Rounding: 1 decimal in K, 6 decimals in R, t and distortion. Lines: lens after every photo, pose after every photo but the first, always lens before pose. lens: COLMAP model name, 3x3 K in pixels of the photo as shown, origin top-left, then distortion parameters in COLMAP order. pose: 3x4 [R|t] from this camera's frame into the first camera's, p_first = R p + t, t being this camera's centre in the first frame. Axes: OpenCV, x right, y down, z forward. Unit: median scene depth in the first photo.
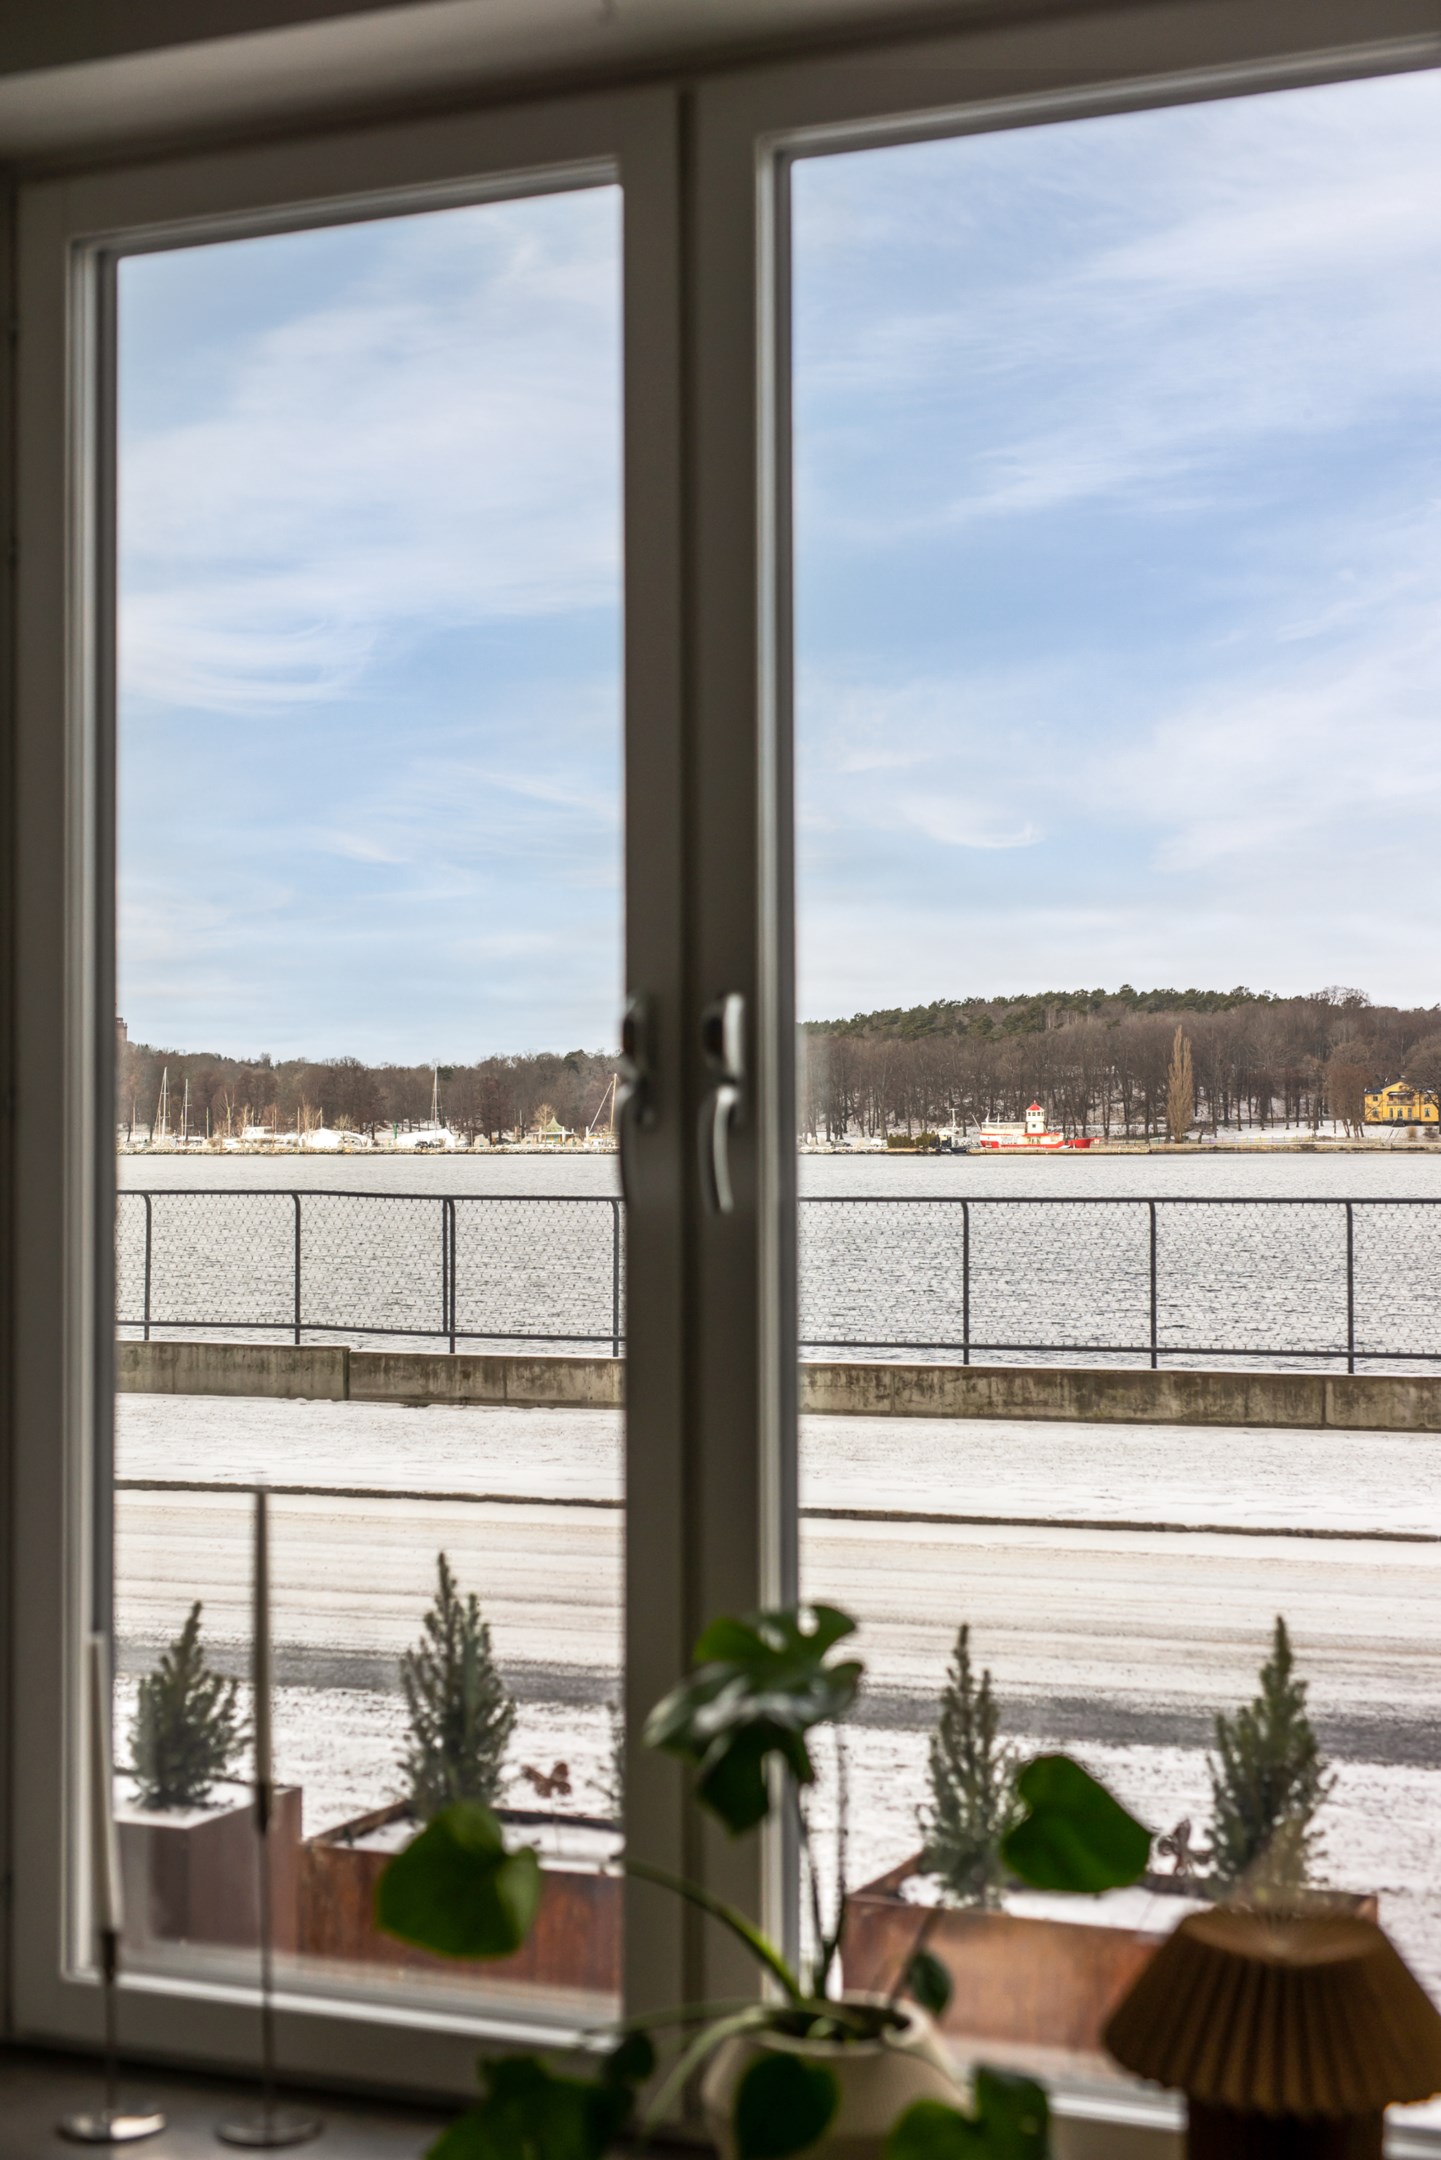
lens RADIAL K [[3054.6, 0, 732.3], [0, 3054.6, 1083.0], [0, 0, 1]] dist [-0.000767, 0.000000]
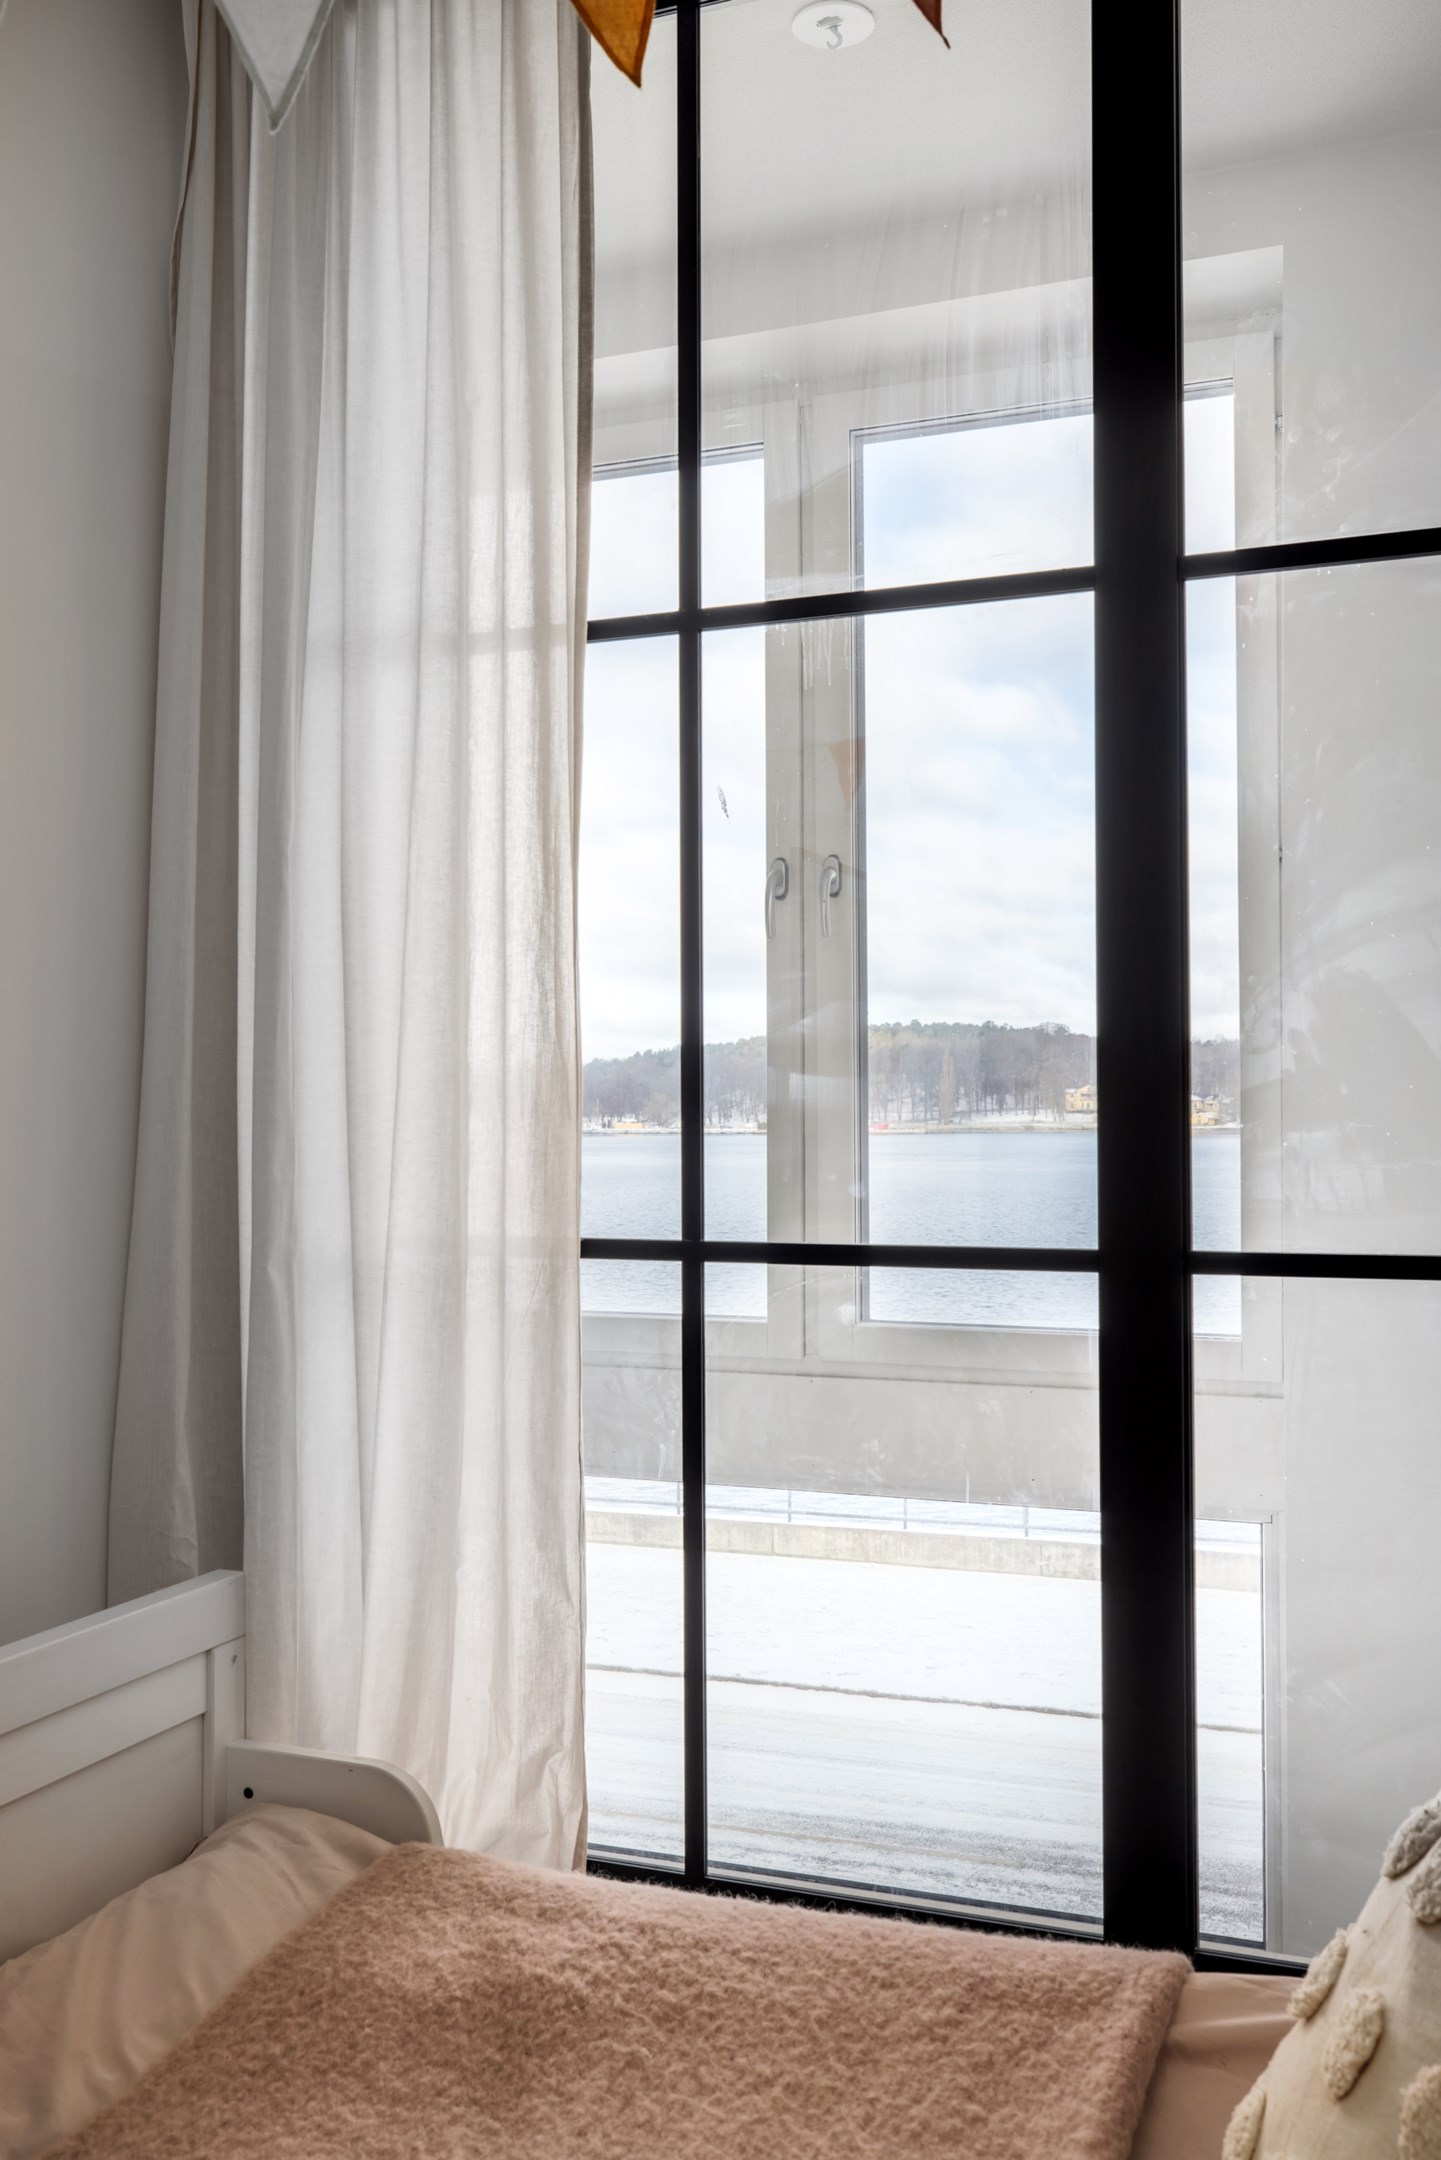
lens RADIAL K [[1969.8, 0, 727.2], [0, 1969.8, 1080.3], [0, 0, 1]] dist [-0.003592, 0.000000]
pose [[0.999336, 0.009651, 0.035131, 0.123485], [-0.009557, 0.999950, -0.002849, -0.142105], [-0.035156, 0.002511, 0.999379, -0.086754]]
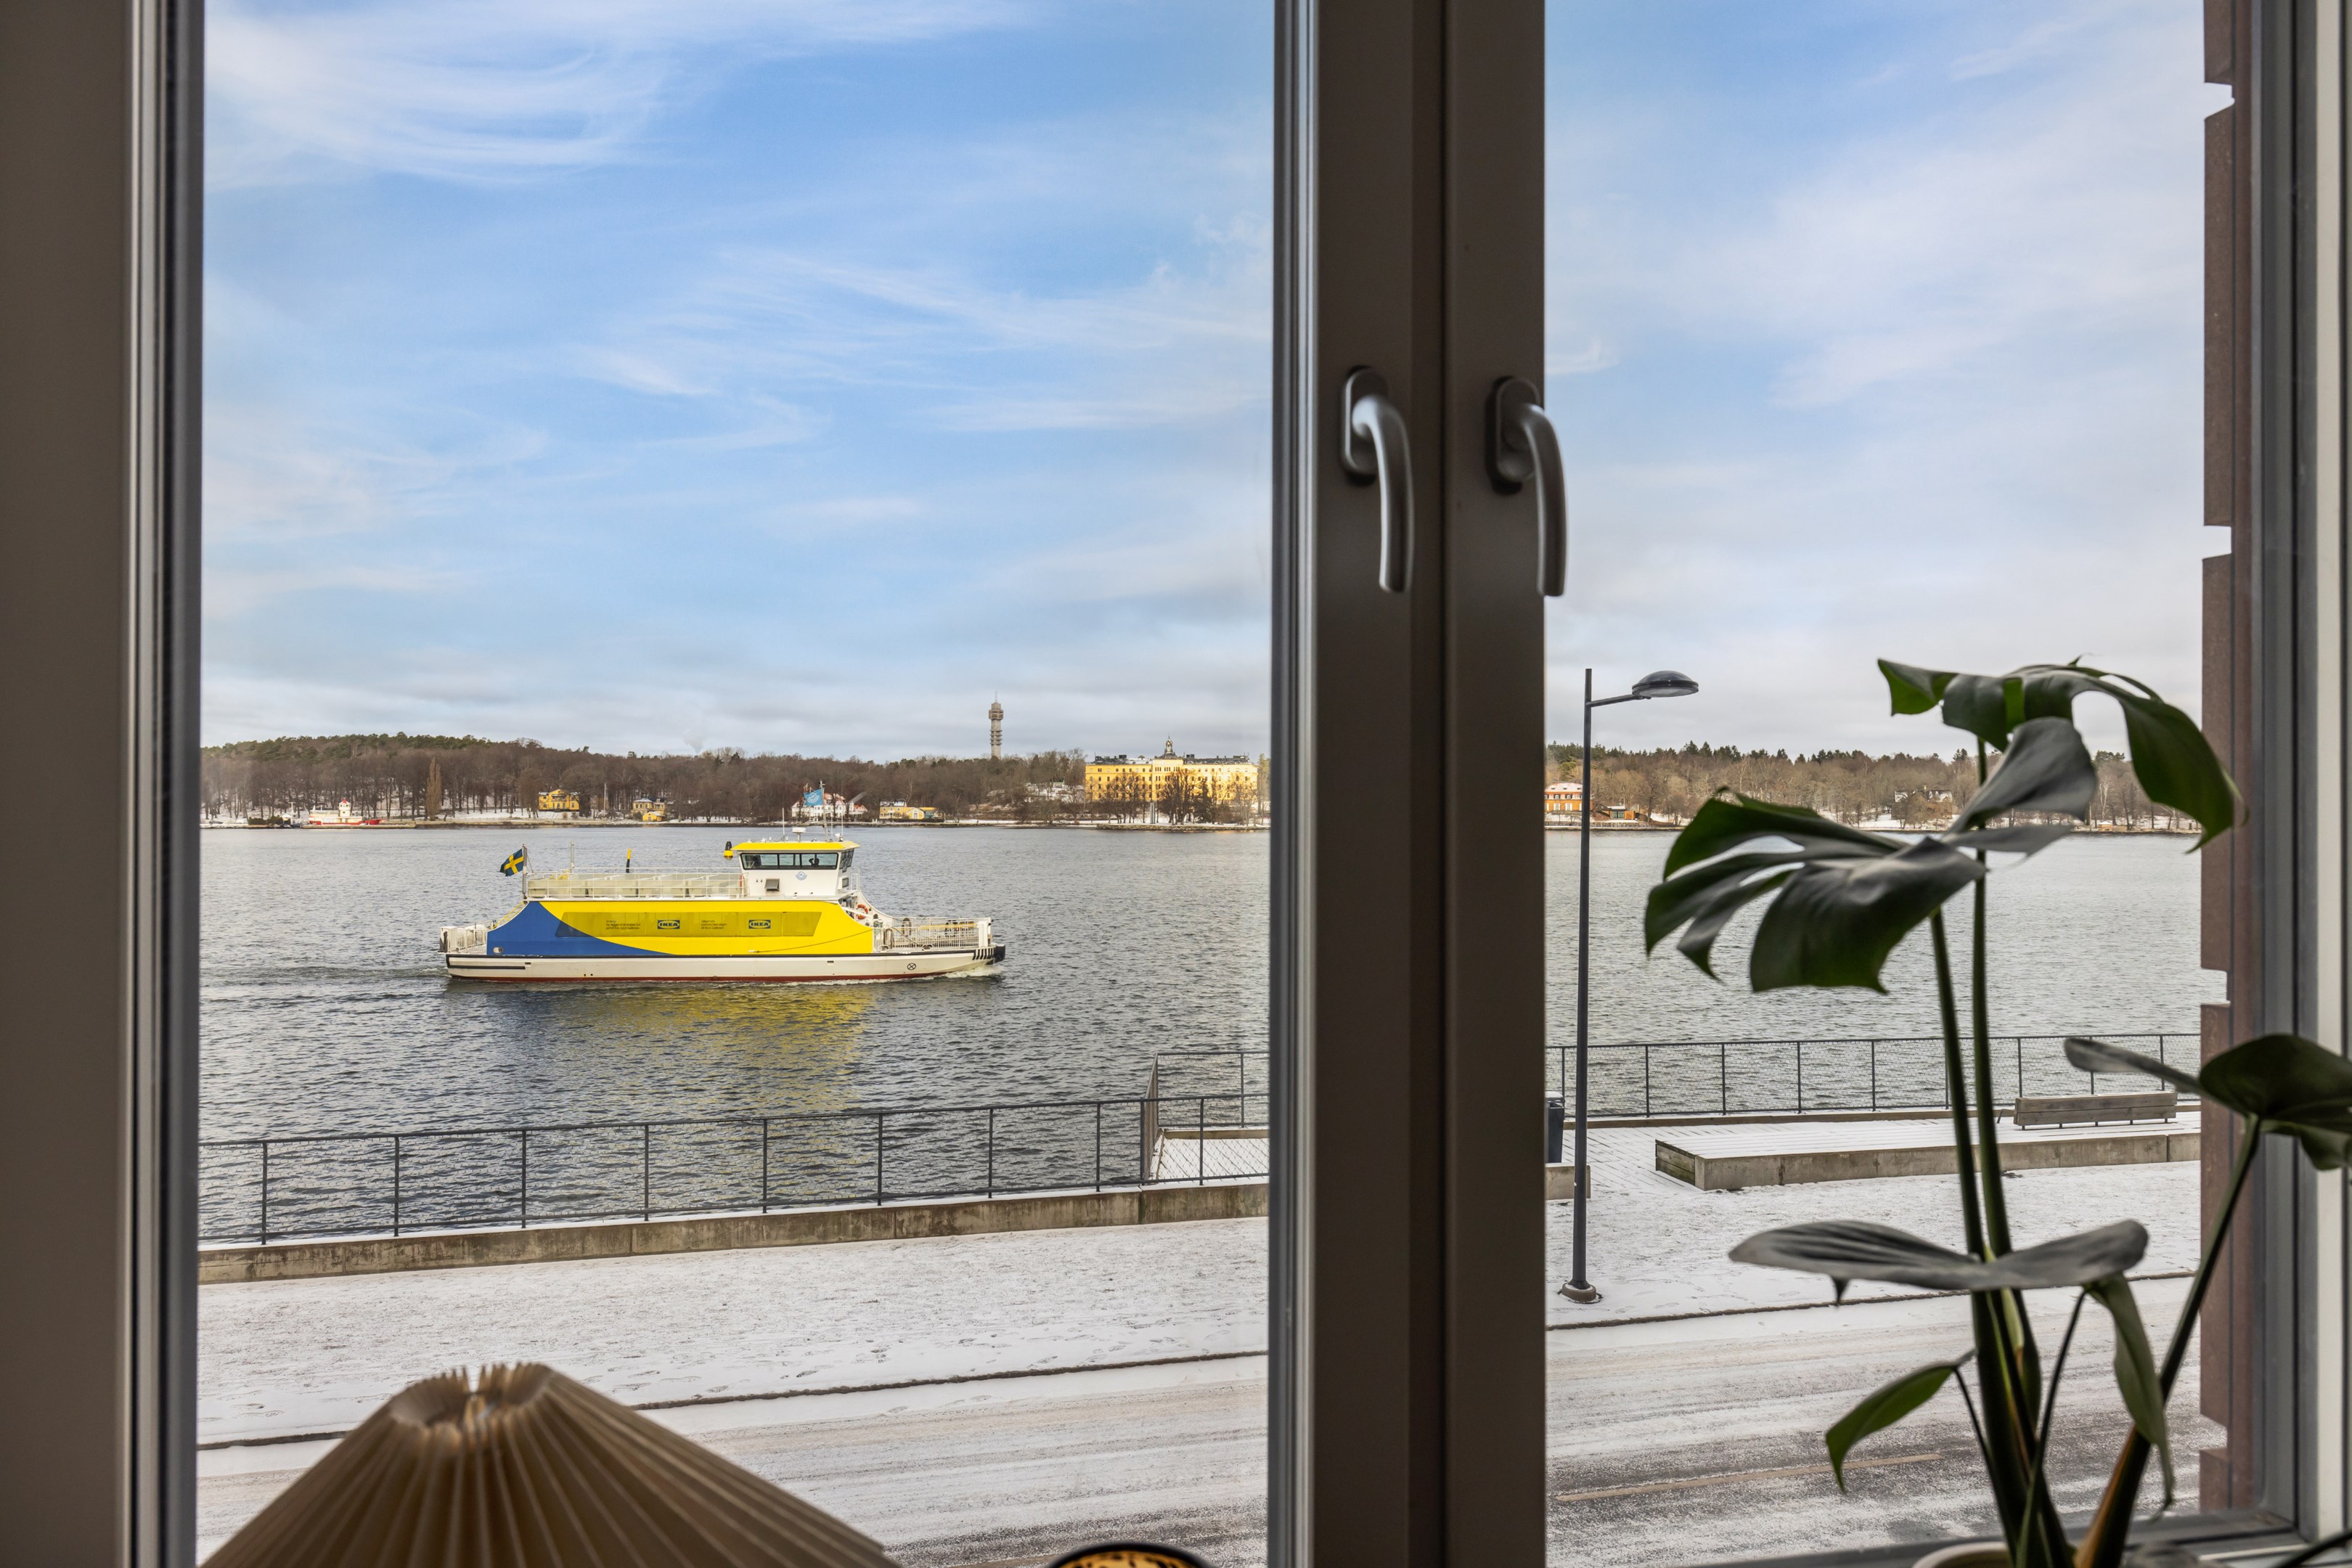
lens RADIAL K [[1486.0, 0, 1185.0], [0, 1486.0, 820.7], [0, 0, 1]] dist [0.001681, -0.003627]
pose [[0.817536, 0.010164, 0.575788, -0.037800], [-0.020001, 0.999742, 0.010750, -0.146244], [-0.575530, -0.020305, 0.817528, 0.124172]]
